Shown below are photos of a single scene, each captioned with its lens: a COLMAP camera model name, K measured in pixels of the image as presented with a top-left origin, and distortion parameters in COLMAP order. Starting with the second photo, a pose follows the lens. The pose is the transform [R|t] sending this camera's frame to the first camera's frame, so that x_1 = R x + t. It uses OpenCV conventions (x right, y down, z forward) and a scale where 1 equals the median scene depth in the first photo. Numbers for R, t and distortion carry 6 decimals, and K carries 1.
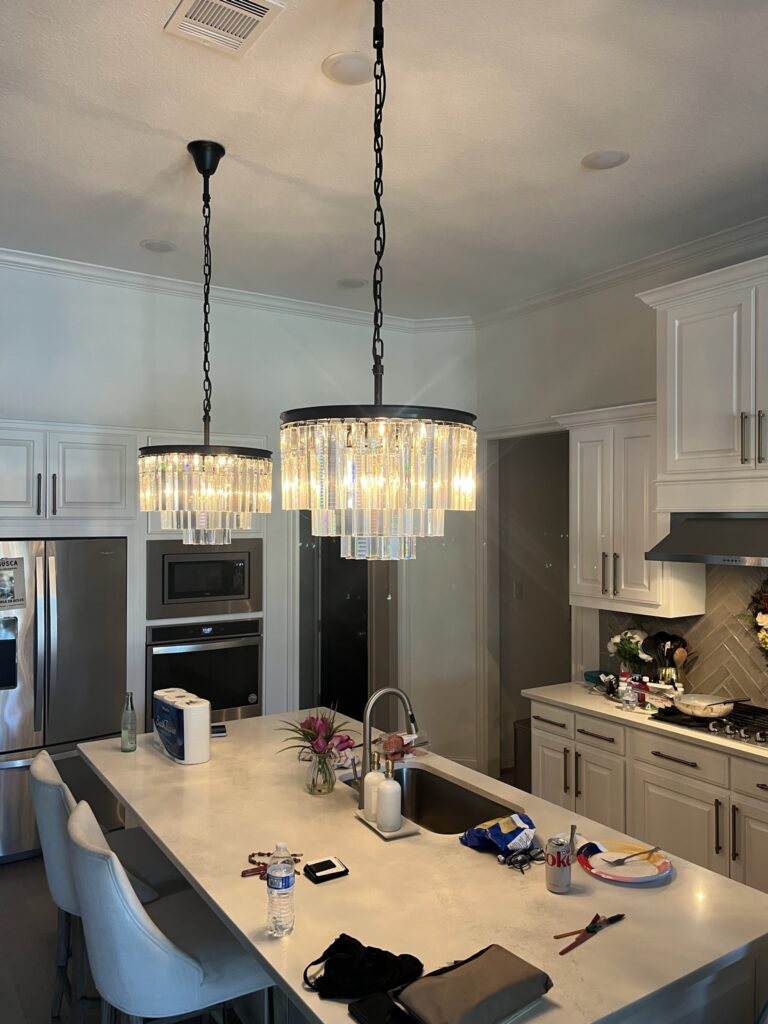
lens RADIAL K [[784.1, 0, 384.2], [0, 784.1, 505.9], [0, 0, 1]] dist [0.084948, 0.000964]
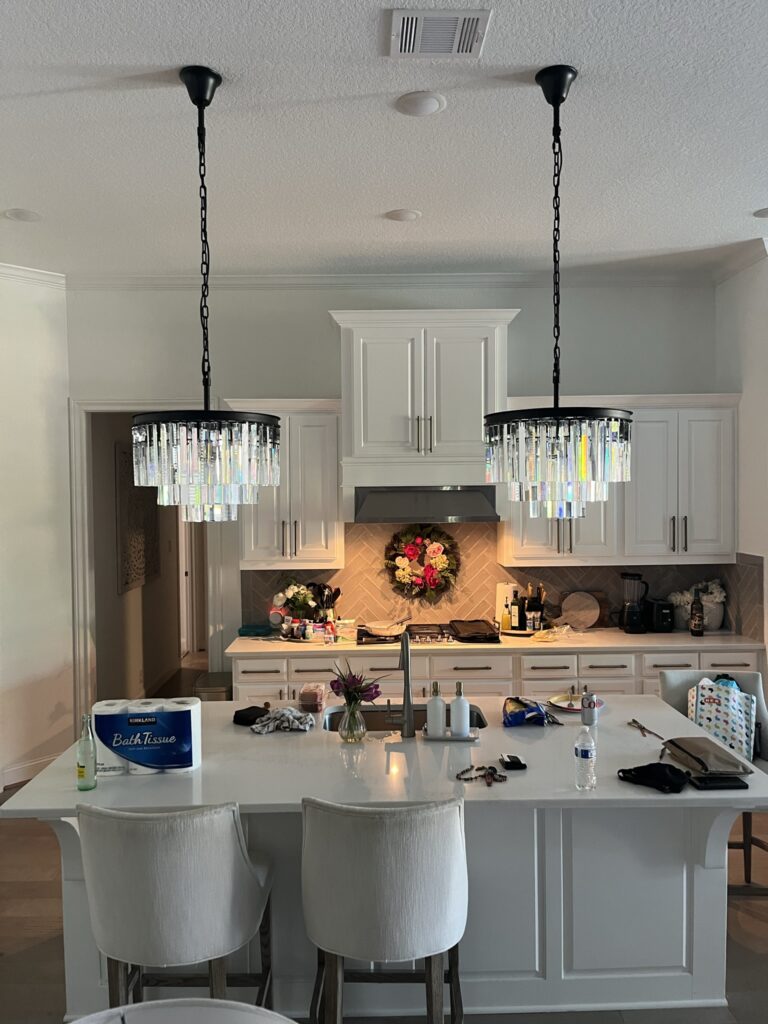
lens RADIAL K [[766.6, 0, 384.0], [0, 766.6, 512.0], [0, 0, 1]] dist [0.080554, -0.000220]
pose [[0.536069, -0.030111, 0.843637, -0.681767], [0.005176, 0.999462, 0.032383, 0.009263], [-0.844158, -0.012993, 0.535937, 0.289606]]
